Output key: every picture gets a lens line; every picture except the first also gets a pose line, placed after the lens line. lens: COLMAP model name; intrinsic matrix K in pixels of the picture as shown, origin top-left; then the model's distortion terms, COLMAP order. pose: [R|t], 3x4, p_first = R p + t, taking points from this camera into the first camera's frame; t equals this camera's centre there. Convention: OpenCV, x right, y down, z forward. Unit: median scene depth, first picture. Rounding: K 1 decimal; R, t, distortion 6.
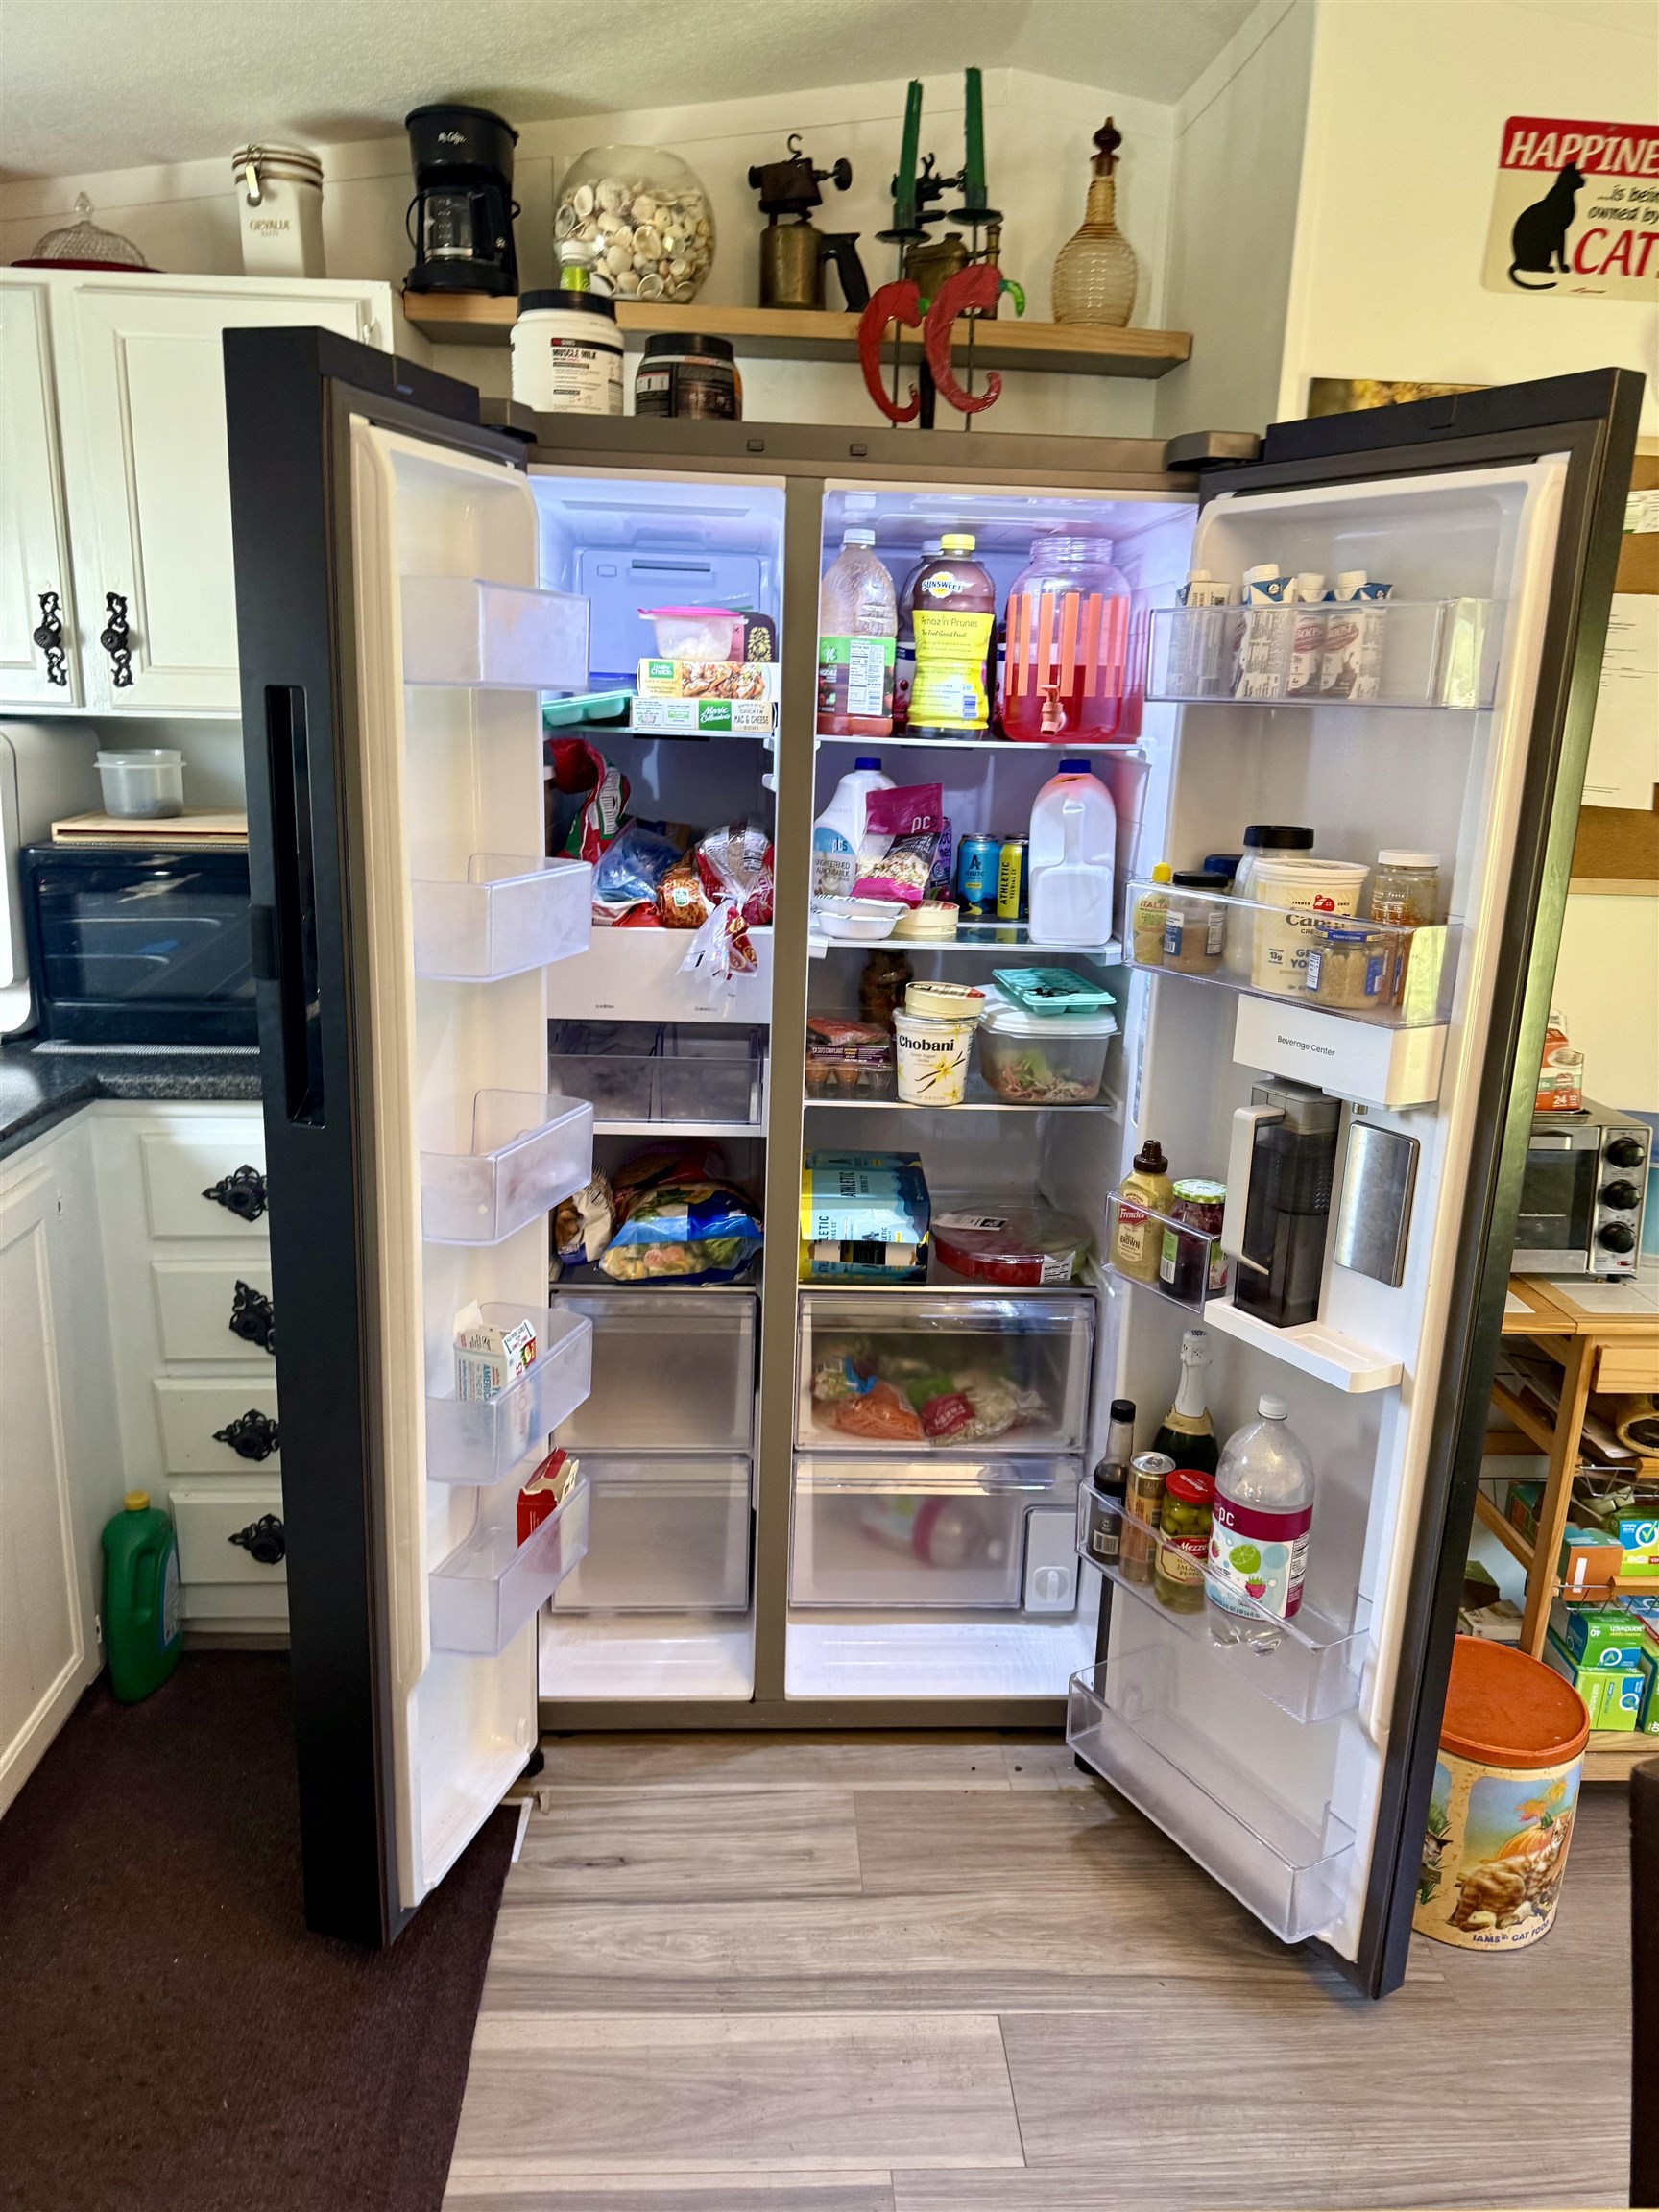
lens RADIAL K [[1582.8, 0, 829.5], [0, 1582.8, 1106.0], [0, 0, 1]] dist [-0.000859, -0.004481]
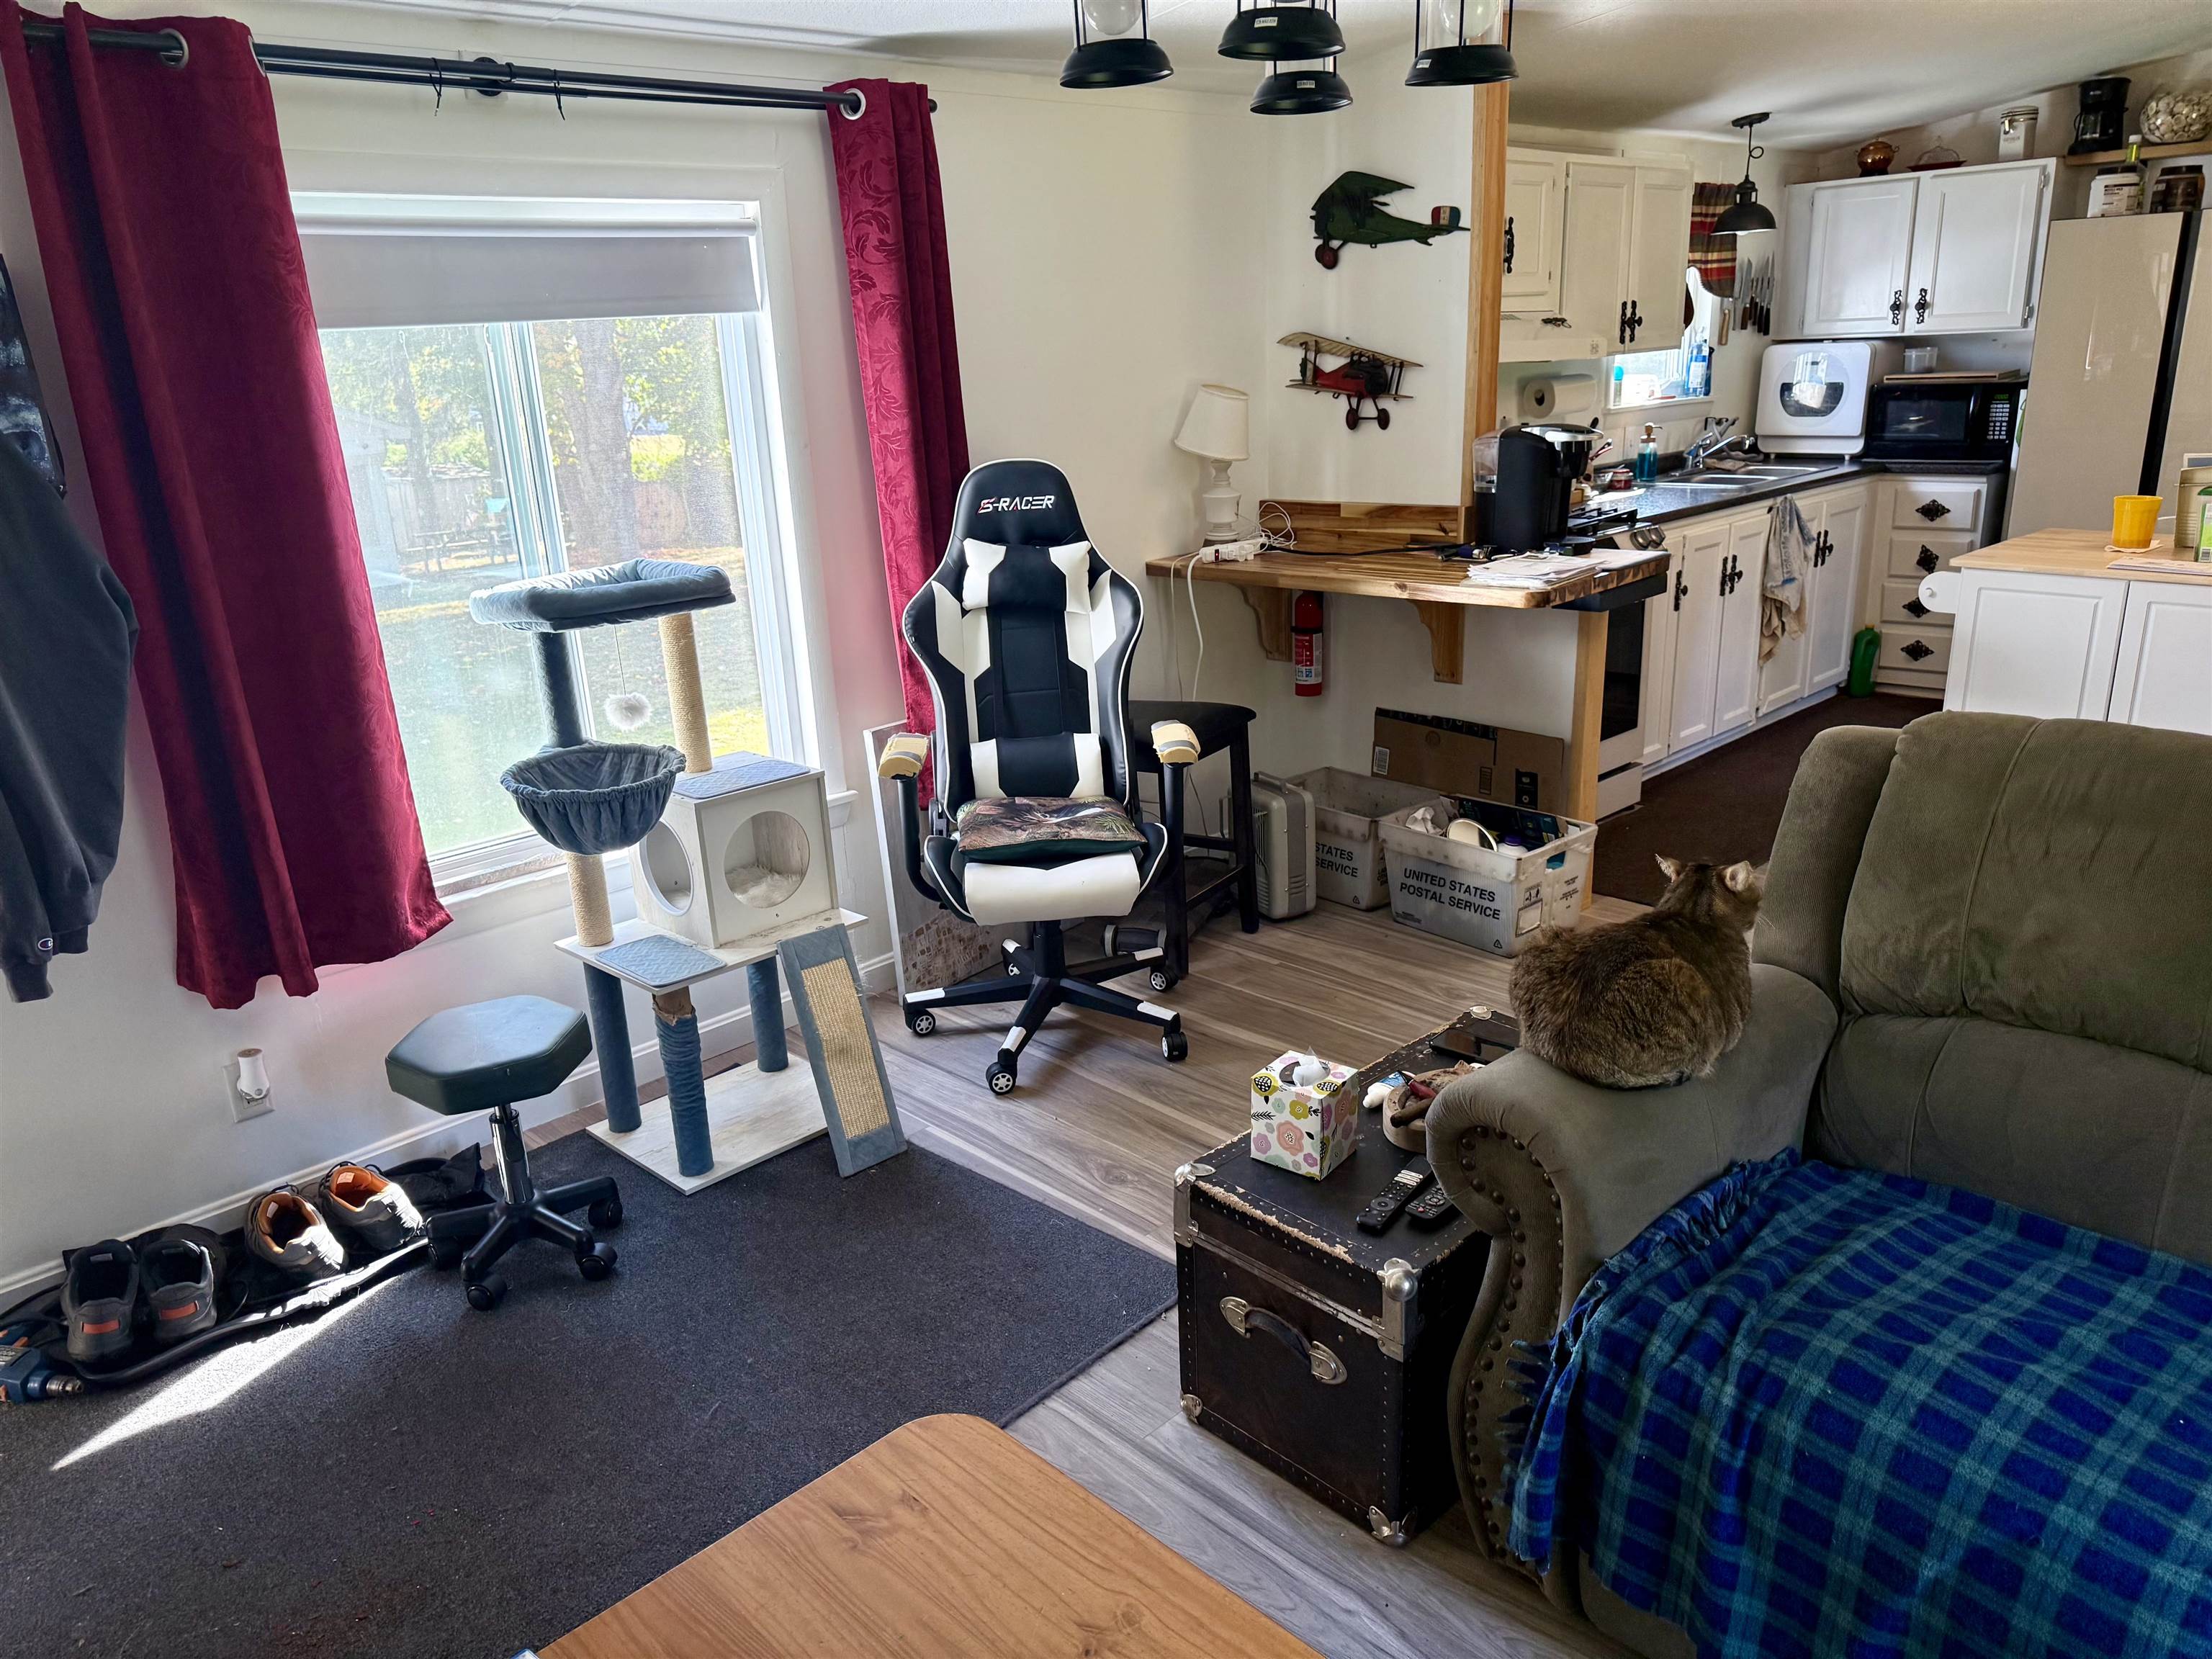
lens RADIAL K [[1553.7, 0, 1138.3], [0, 1553.7, 832.2], [0, 0, 1]] dist [-0.022941, 0.041150]
pose [[0.664571, 0.173089, -0.726901, 0.740722], [-0.128783, 0.984776, 0.116754, 0.454352], [0.736043, 0.016021, 0.676745, -1.762816]]
